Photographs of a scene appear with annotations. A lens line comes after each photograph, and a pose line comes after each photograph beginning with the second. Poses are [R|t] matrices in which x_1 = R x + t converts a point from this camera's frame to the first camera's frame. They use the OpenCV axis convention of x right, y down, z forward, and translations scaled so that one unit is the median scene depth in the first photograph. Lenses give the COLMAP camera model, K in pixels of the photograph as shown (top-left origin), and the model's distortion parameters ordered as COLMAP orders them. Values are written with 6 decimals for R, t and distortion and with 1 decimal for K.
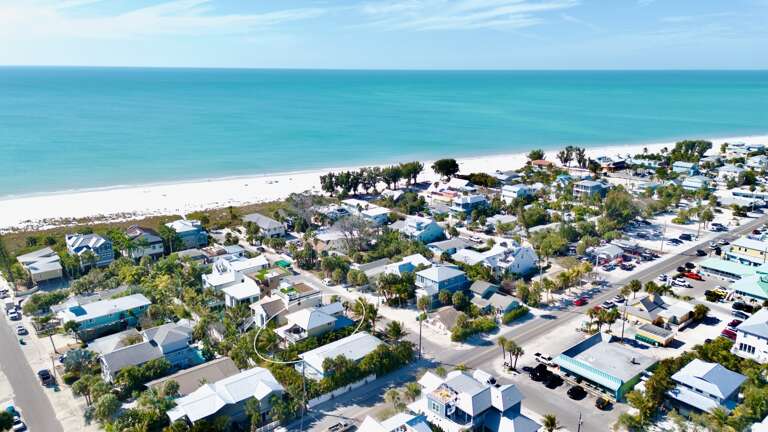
lens RADIAL K [[560.4, 0, 384.0], [0, 560.4, 216.0], [0, 0, 1]] dist [0.025100, 0.000434]
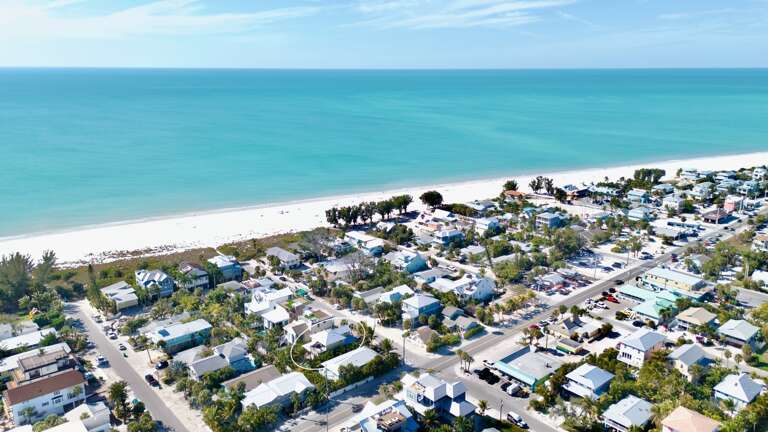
lens RADIAL K [[564.1, 0, 384.0], [0, 564.1, 216.0], [0, 0, 1]] dist [0.031091, -0.002911]
pose [[0.999951, -0.006997, 0.007017, 0.003858], [0.006998, 0.999976, -0.000146, -0.094242], [-0.007016, 0.000195, 0.999975, -0.332479]]
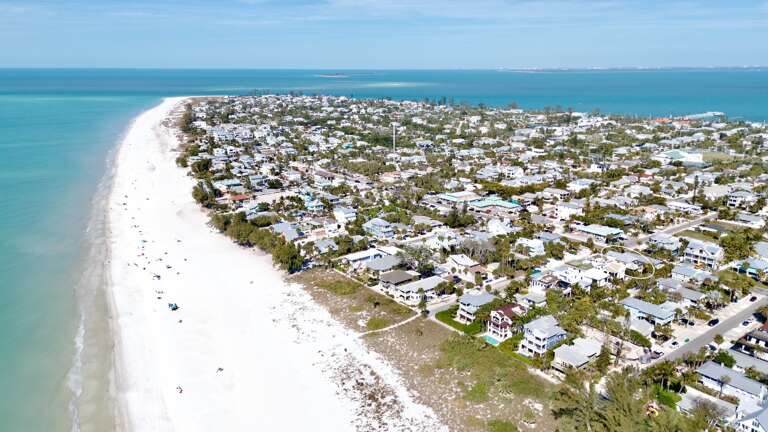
lens RADIAL K [[560.4, 0, 384.0], [0, 560.4, 216.0], [0, 0, 1]] dist [0.025100, 0.000434]
pose [[0.049337, -0.256621, 0.965252, -1.557610], [0.253897, 0.937904, 0.236373, -0.492750], [-0.965972, 0.233413, 0.111429, 1.169520]]
